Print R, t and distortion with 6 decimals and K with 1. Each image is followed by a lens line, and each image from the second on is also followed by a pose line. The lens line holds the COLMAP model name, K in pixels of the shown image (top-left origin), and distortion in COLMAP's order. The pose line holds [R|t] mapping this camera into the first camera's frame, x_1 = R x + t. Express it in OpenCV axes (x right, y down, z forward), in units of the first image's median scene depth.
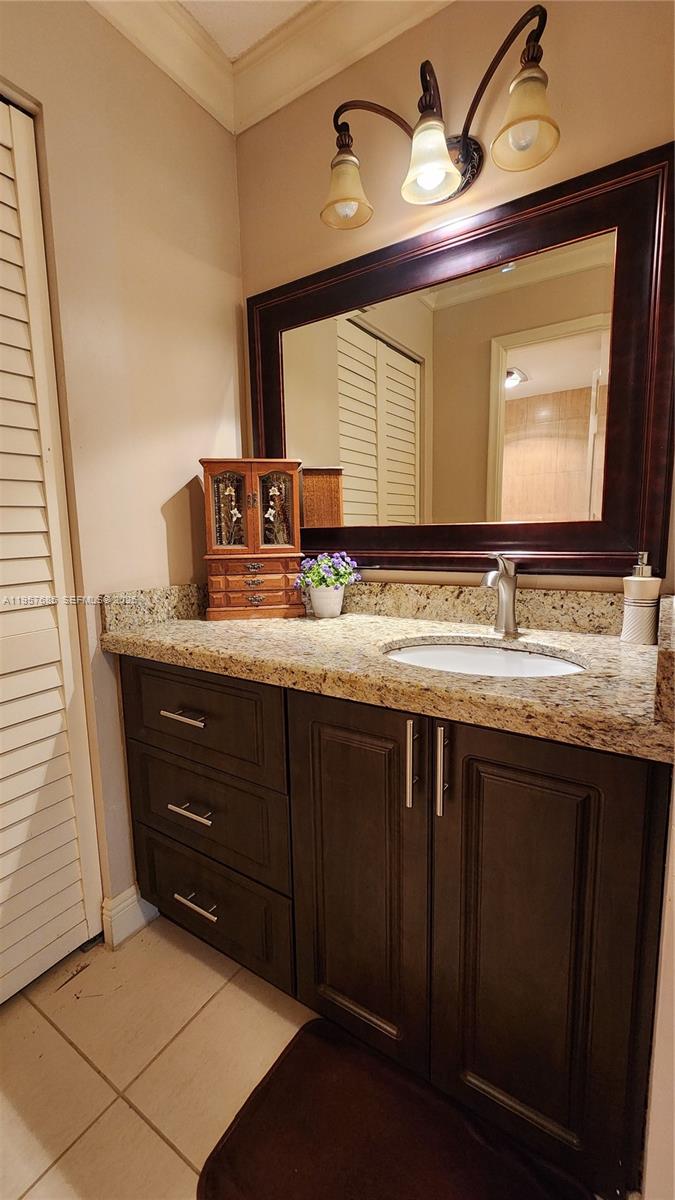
lens RADIAL K [[493.1, 0, 332.8], [0, 493.1, 596.1], [0, 0, 1]] dist [0.000246, -0.000072]
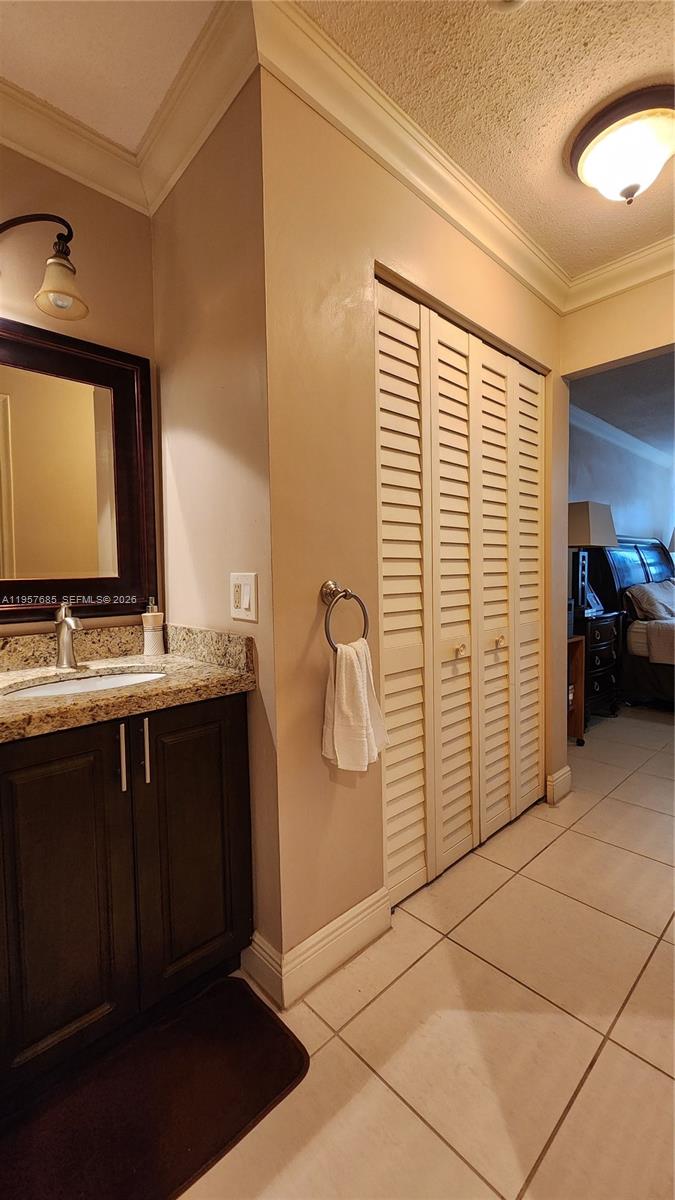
lens RADIAL K [[493.1, 0, 332.8], [0, 493.1, 596.1], [0, 0, 1]] dist [0.000246, -0.000072]
pose [[0.237808, -0.030548, 0.970832, -0.752705], [0.143980, 0.989572, -0.004131, -0.002265], [-0.960582, 0.140763, 0.239726, 0.058491]]
